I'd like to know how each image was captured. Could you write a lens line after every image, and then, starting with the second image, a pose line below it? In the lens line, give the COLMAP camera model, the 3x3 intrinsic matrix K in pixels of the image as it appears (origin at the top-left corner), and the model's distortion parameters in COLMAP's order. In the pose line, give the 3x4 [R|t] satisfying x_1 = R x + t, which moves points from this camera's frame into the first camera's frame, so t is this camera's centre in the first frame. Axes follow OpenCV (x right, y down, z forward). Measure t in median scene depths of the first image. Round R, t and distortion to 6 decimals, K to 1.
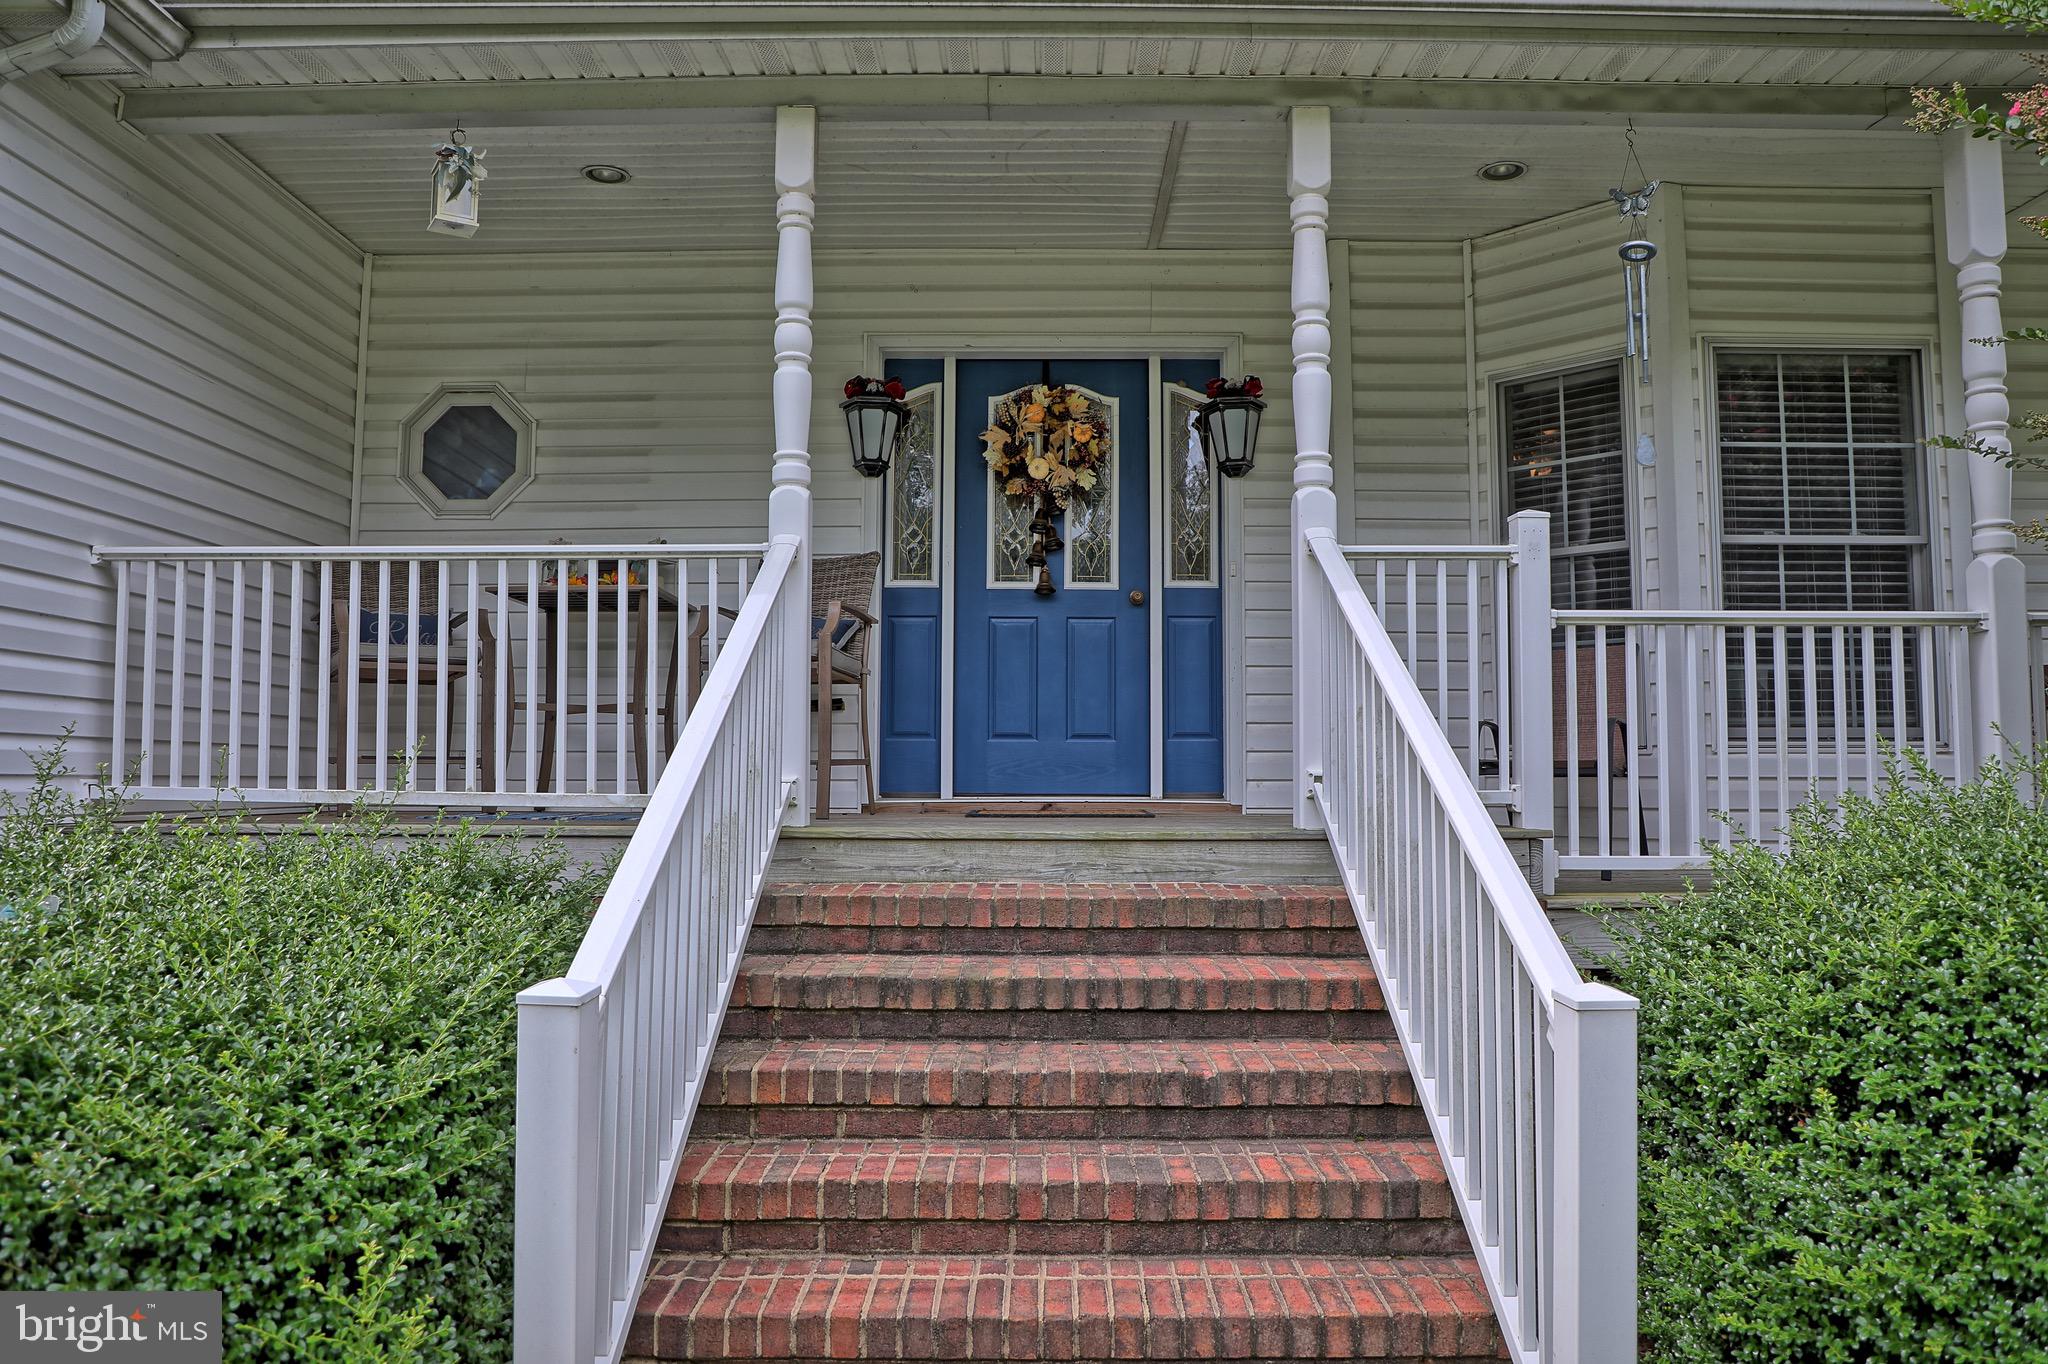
lens RADIAL K [[1418.1, 0, 1022.0], [0, 1418.1, 680.5], [0, 0, 1]] dist [-0.036157, 0.024009]
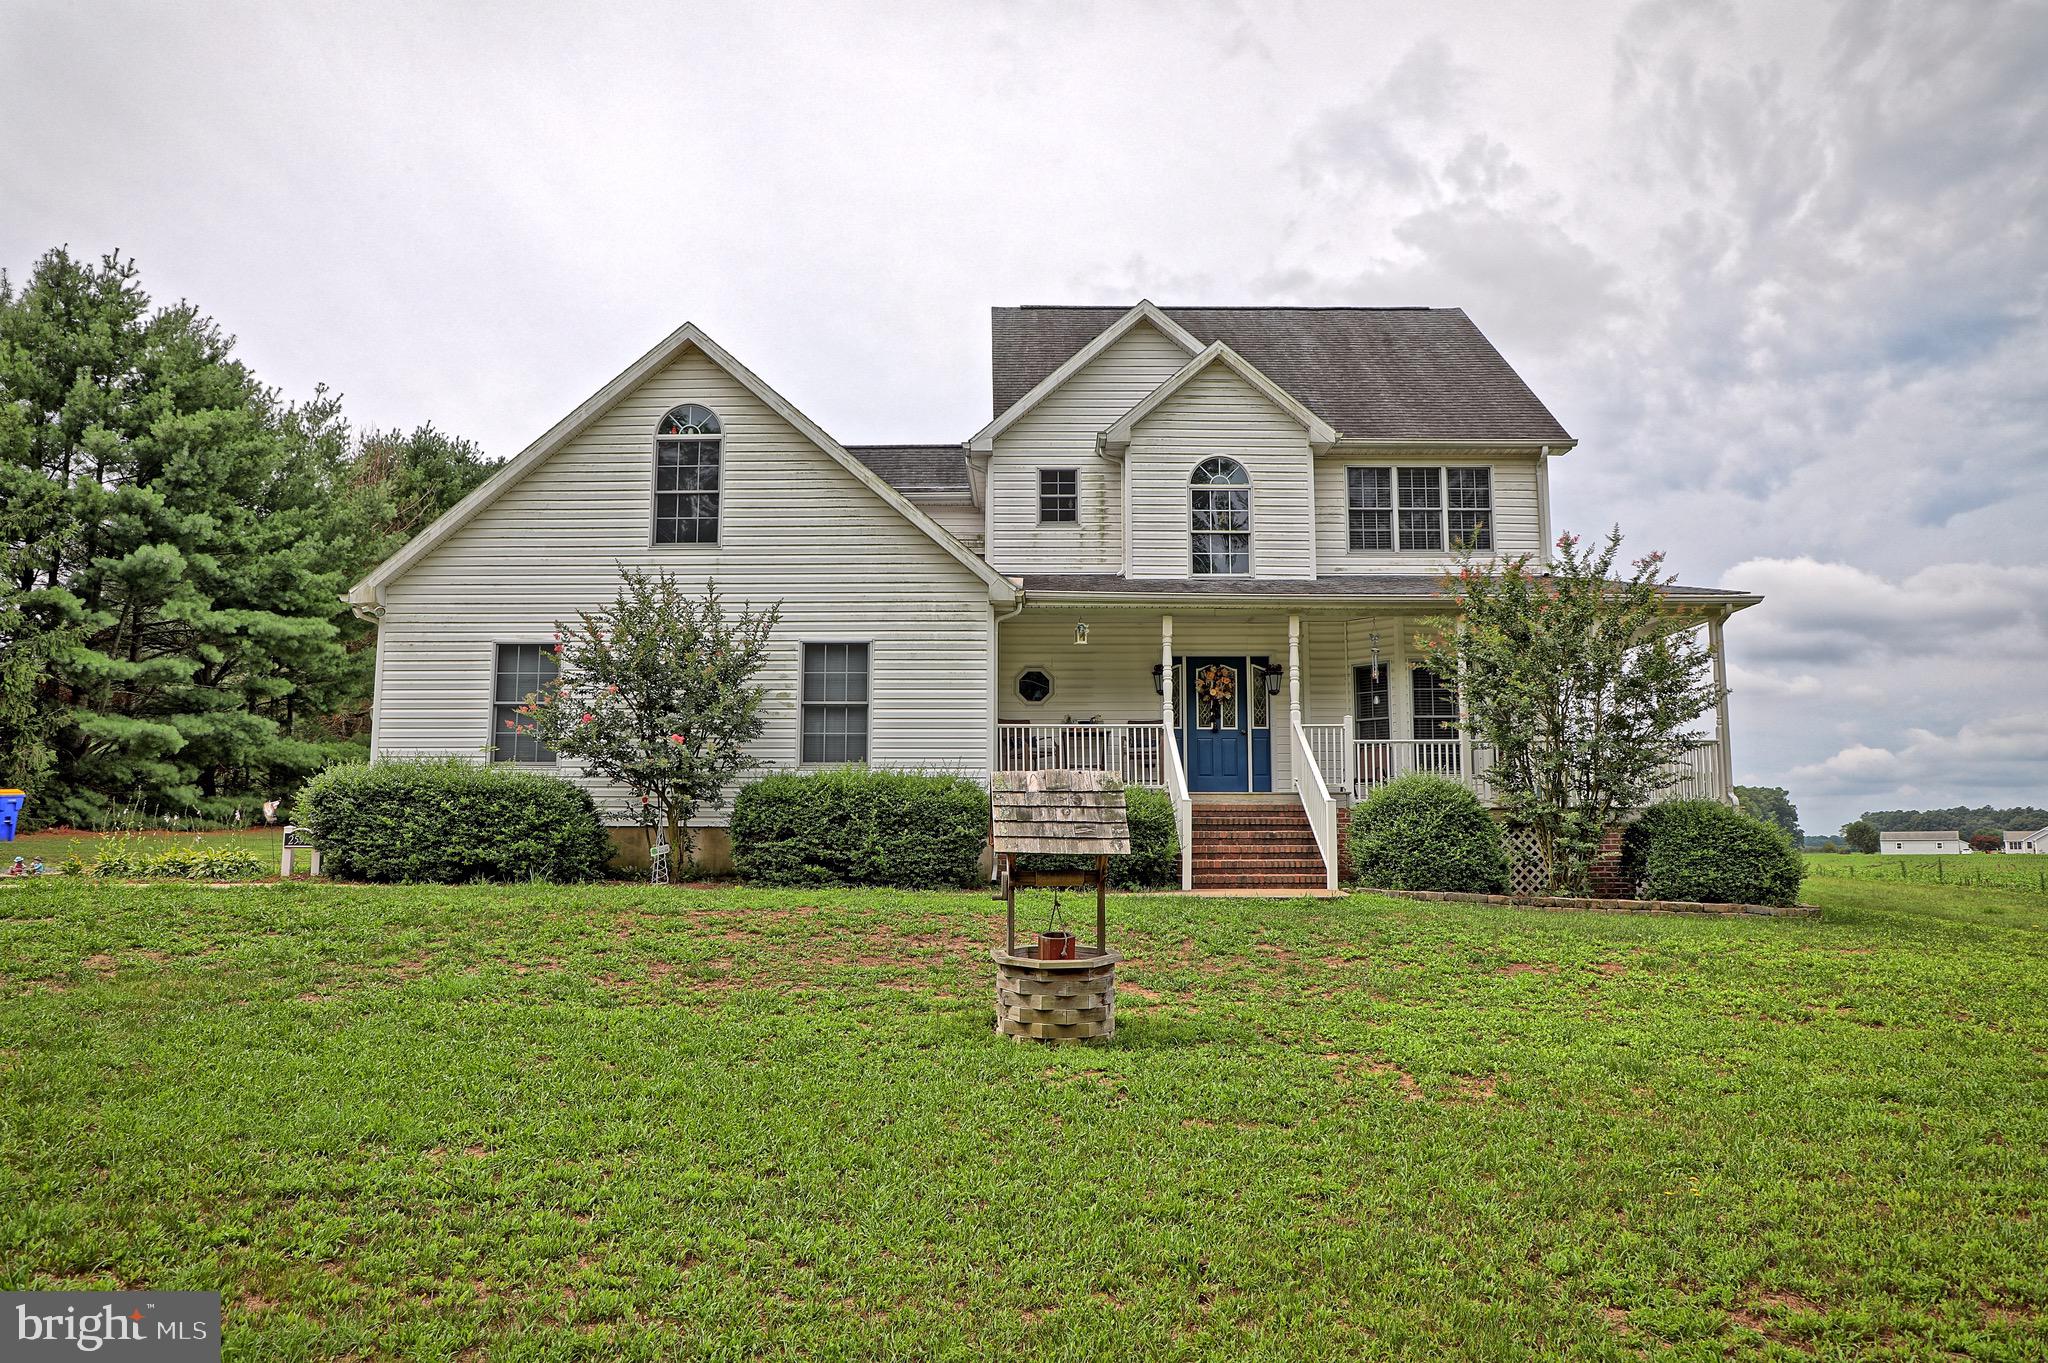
lens RADIAL K [[1418.1, 0, 1024.6], [0, 1418.1, 683.3], [0, 0, 1]] dist [-0.036157, 0.024009]
pose [[0.999962, -0.001515, -0.008539, -0.391901], [0.001153, 0.999108, -0.042216, -0.033691], [0.008595, 0.042204, 0.999072, -2.247024]]
